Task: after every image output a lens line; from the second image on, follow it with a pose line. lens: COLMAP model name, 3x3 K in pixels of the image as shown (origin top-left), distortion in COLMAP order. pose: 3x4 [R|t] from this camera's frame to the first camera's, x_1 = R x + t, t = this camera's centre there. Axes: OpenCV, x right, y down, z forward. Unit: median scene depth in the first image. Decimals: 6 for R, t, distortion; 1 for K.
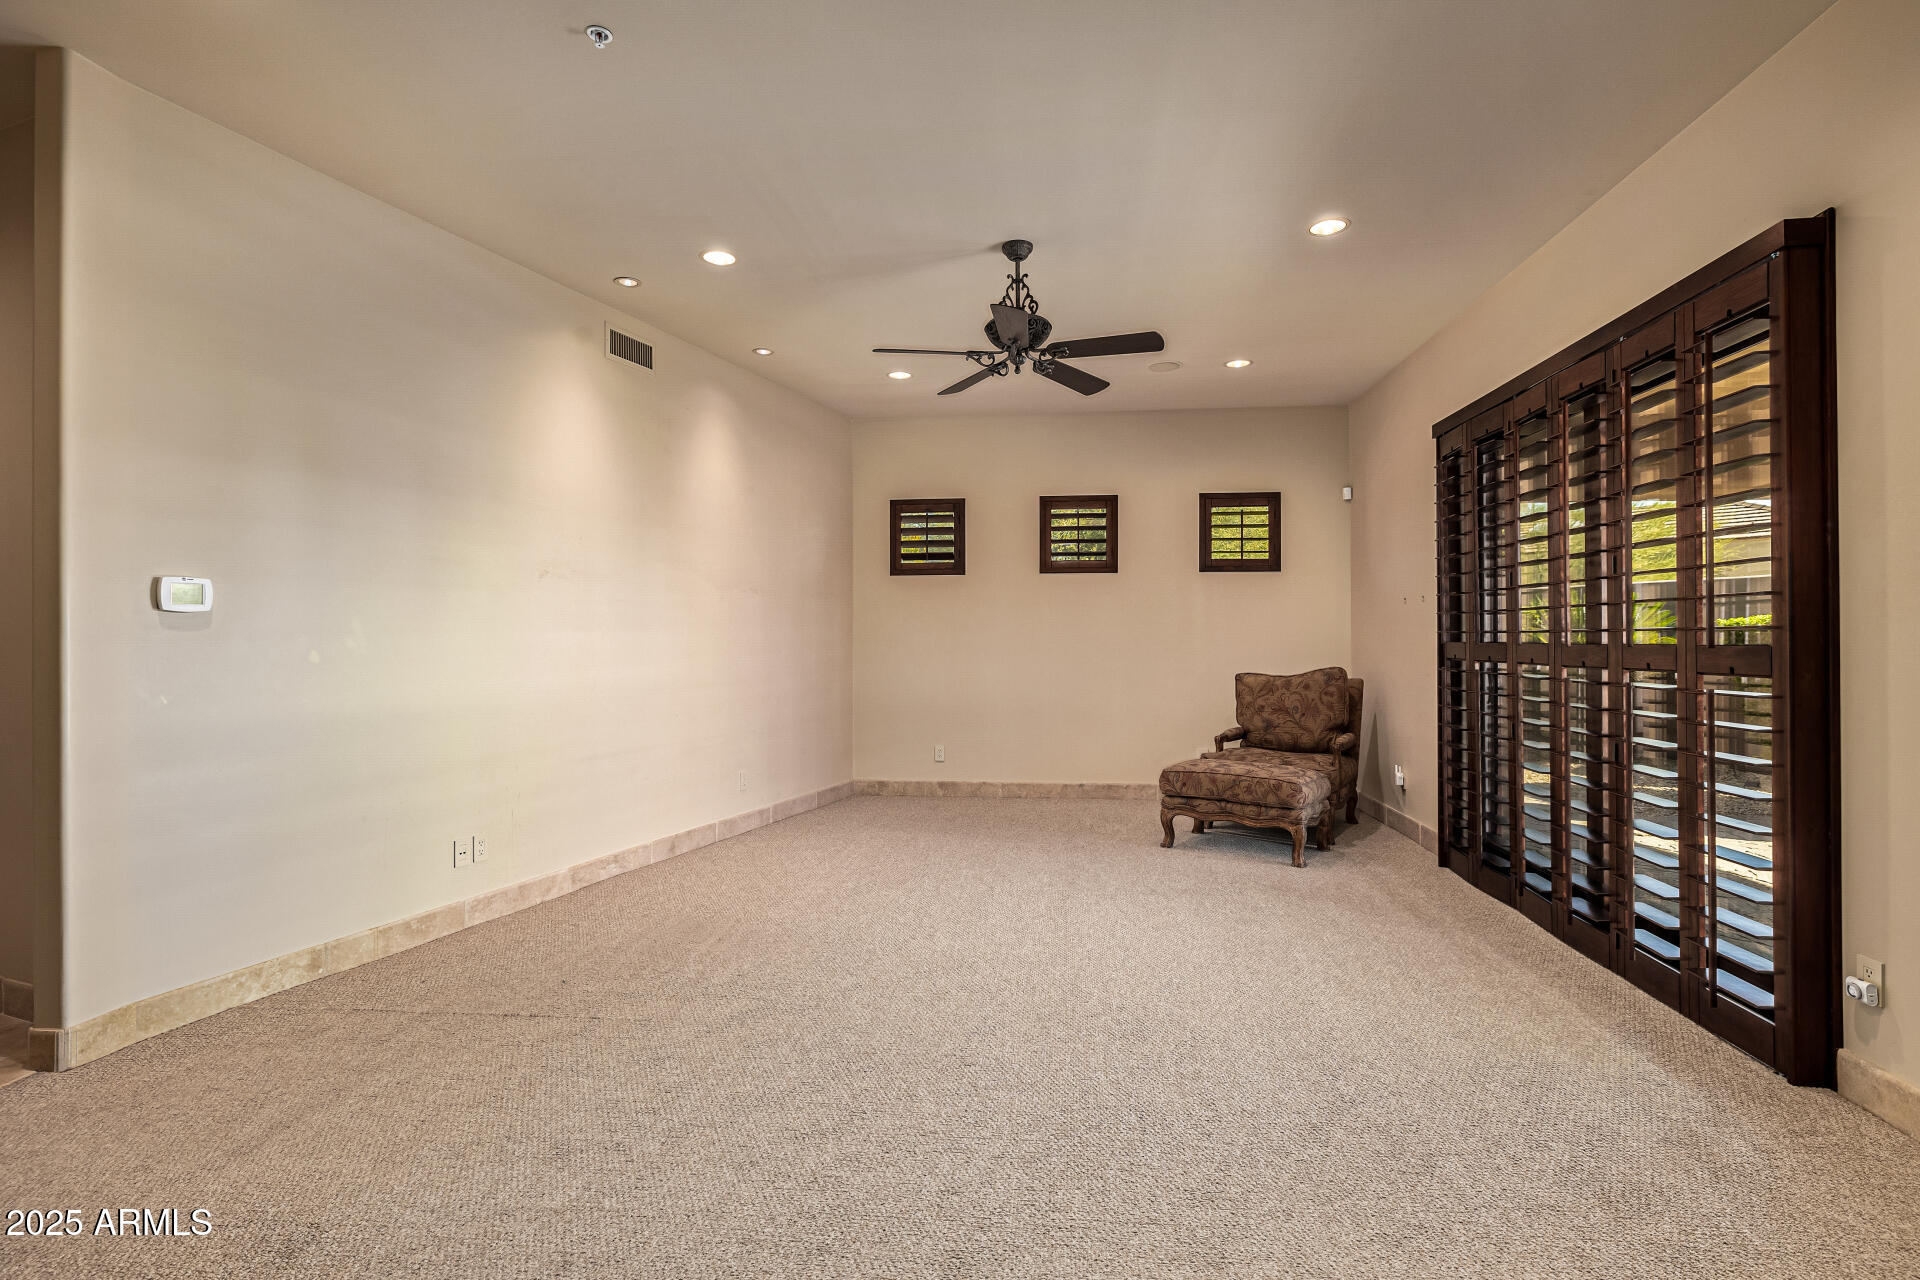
lens RADIAL K [[895.3, 0, 960.4], [0, 895.3, 686.6], [0, 0, 1]] dist [0.000014, -0.000091]
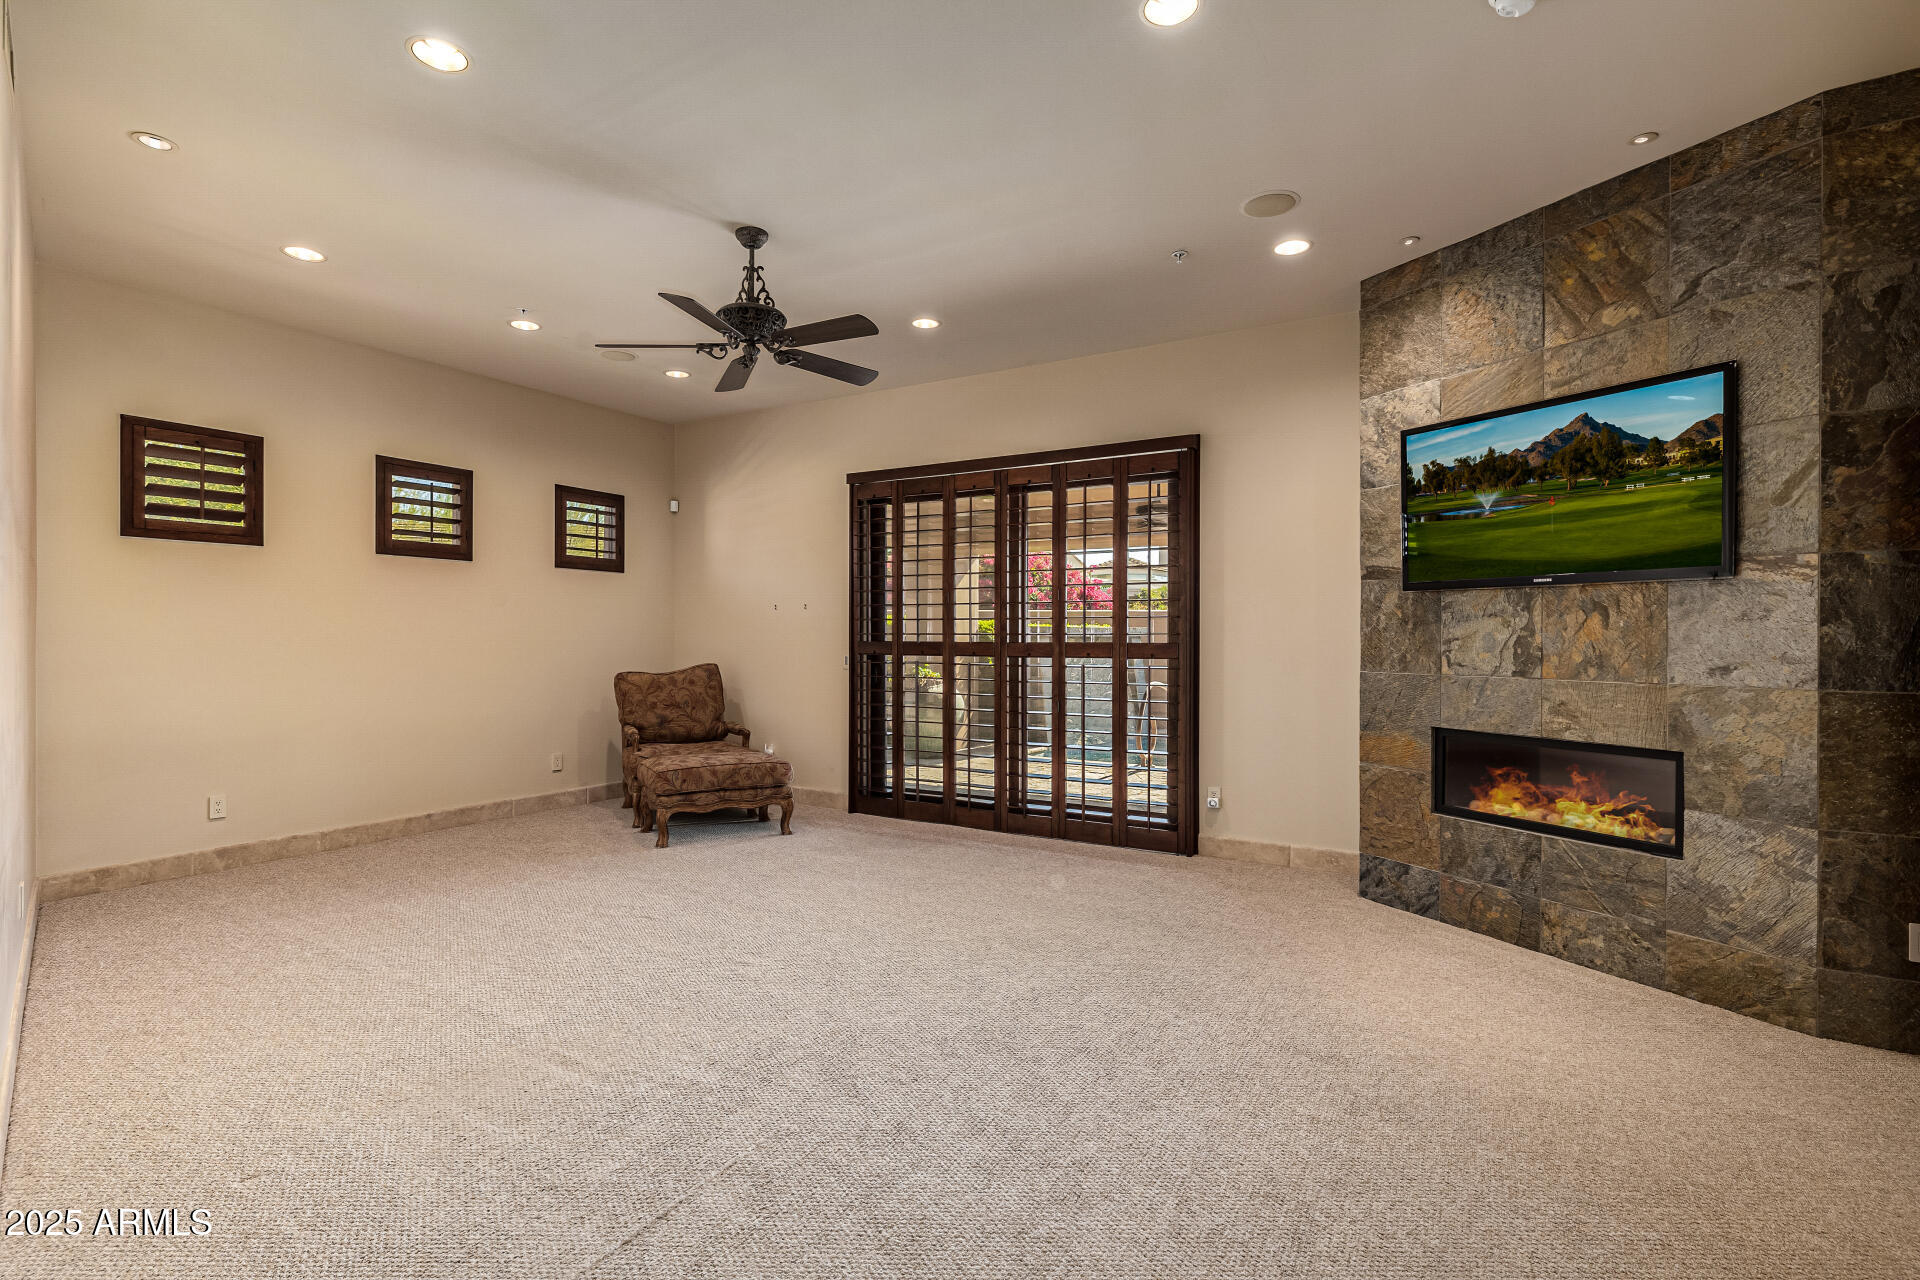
lens RADIAL K [[874.4, 0, 964.0], [0, 874.4, 700.7], [0, 0, 1]] dist [0.000095, 0.000020]
pose [[0.429738, -0.063641, 0.900708, -0.399020], [0.045747, 0.997767, 0.048673, -0.013121], [-0.901794, 0.020289, 0.431689, 0.219033]]
